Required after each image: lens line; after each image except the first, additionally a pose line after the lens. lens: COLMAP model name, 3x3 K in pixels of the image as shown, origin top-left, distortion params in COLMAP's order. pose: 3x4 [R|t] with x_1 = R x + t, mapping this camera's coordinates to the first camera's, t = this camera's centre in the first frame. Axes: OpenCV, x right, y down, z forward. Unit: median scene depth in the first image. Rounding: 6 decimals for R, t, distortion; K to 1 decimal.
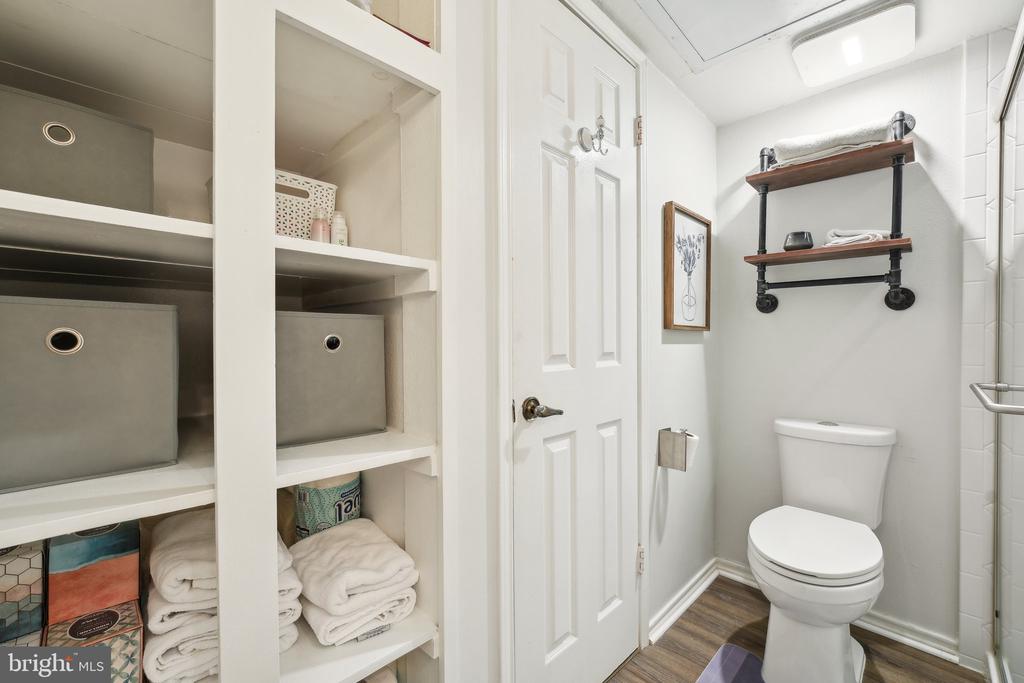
lens RADIAL K [[427.9, 0, 507.9], [0, 427.9, 344.6], [0, 0, 1]] dist [-0.020777, 0.005245]
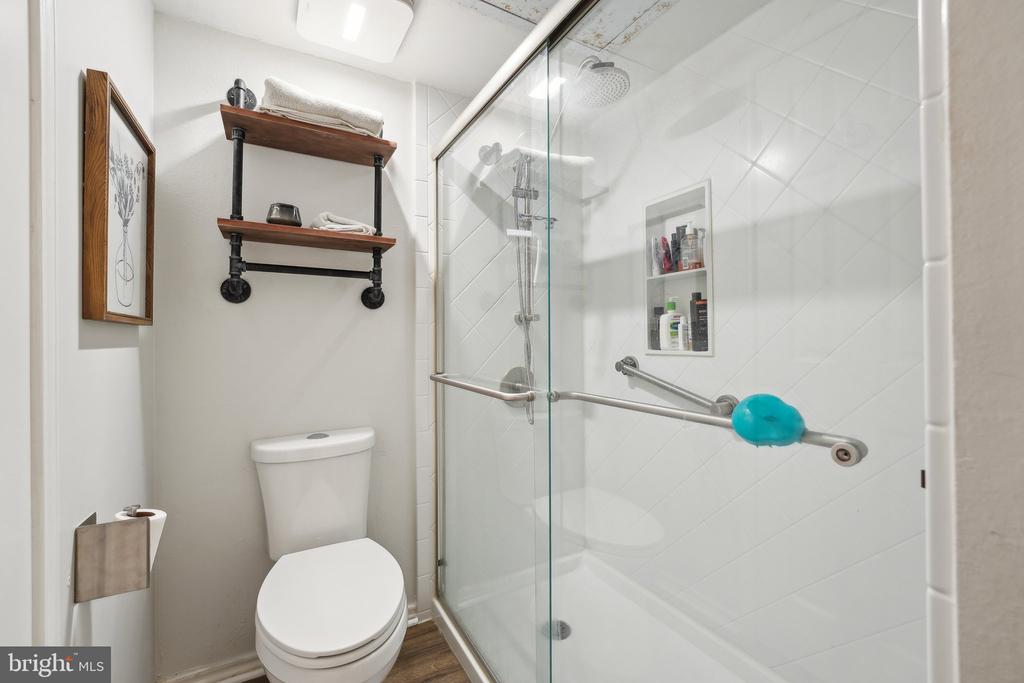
lens RADIAL K [[427.9, 0, 513.5], [0, 427.9, 332.4], [0, 0, 1]] dist [-0.020777, 0.005245]
pose [[0.259239, 0.005192, 0.965799, 0.023792], [0.013647, 0.999866, -0.009038, -0.011073], [-0.965717, 0.015523, 0.259134, 0.402892]]
